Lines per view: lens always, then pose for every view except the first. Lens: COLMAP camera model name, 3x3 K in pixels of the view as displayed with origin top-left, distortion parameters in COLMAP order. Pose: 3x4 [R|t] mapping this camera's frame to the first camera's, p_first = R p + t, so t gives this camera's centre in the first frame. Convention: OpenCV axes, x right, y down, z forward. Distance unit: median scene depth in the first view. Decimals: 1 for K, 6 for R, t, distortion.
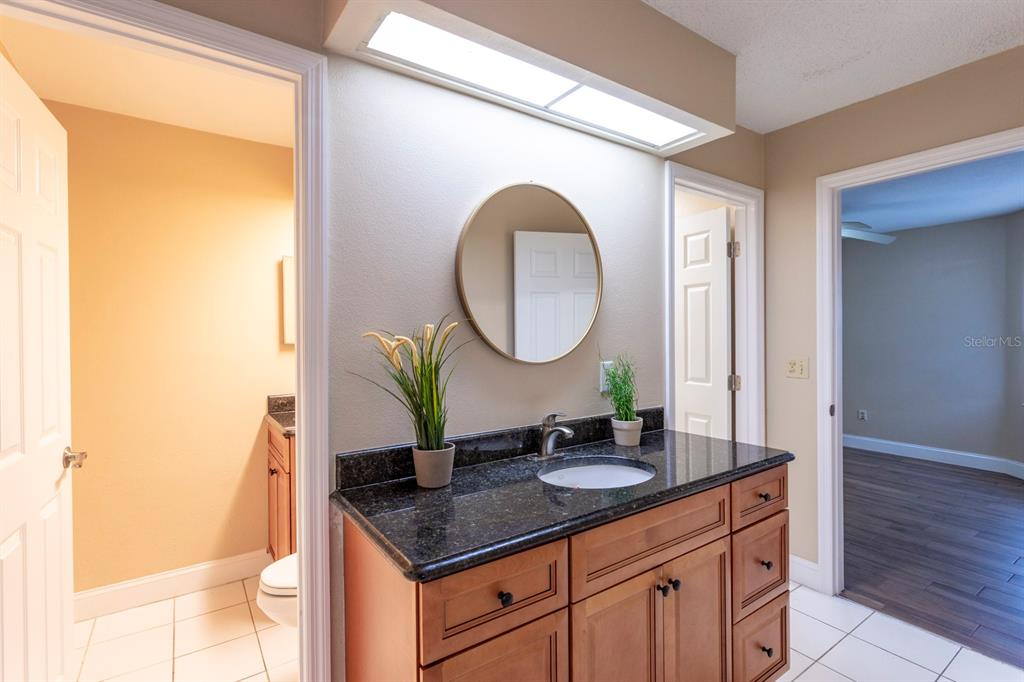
lens RADIAL K [[477.9, 0, 504.5], [0, 477.9, 335.6], [0, 0, 1]] dist [0.000126, 0.001390]
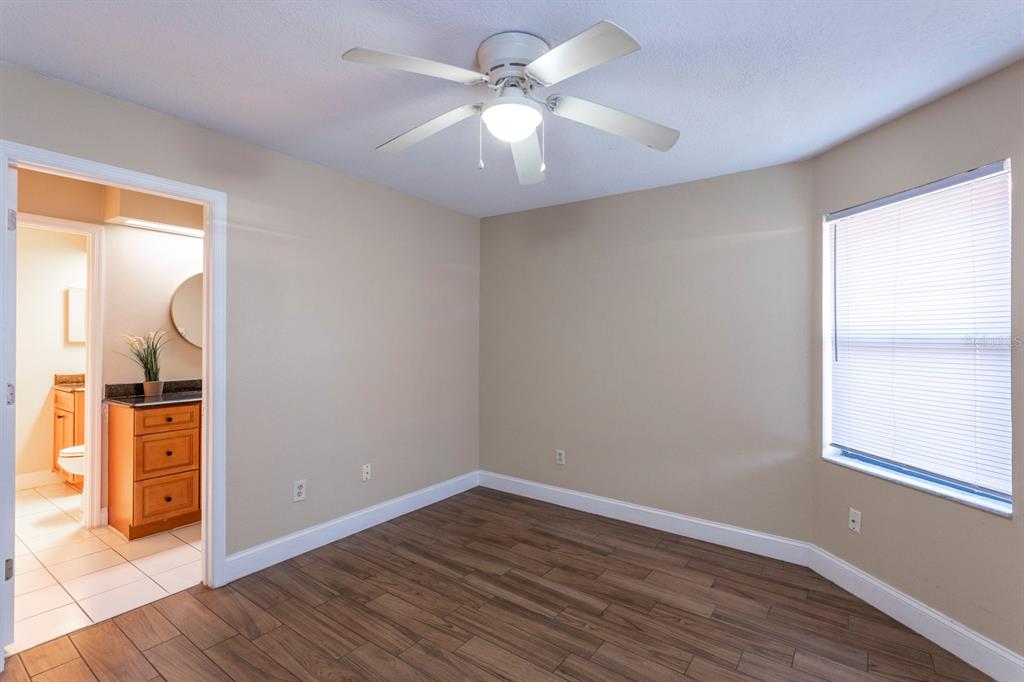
lens RADIAL K [[477.9, 0, 504.5], [0, 477.9, 335.6], [0, 0, 1]] dist [0.000126, 0.001390]
pose [[0.939830, 0.014524, 0.341332, 0.724746], [-0.009814, 0.999831, -0.015523, 0.014567], [-0.341500, 0.011239, 0.939815, -1.992545]]
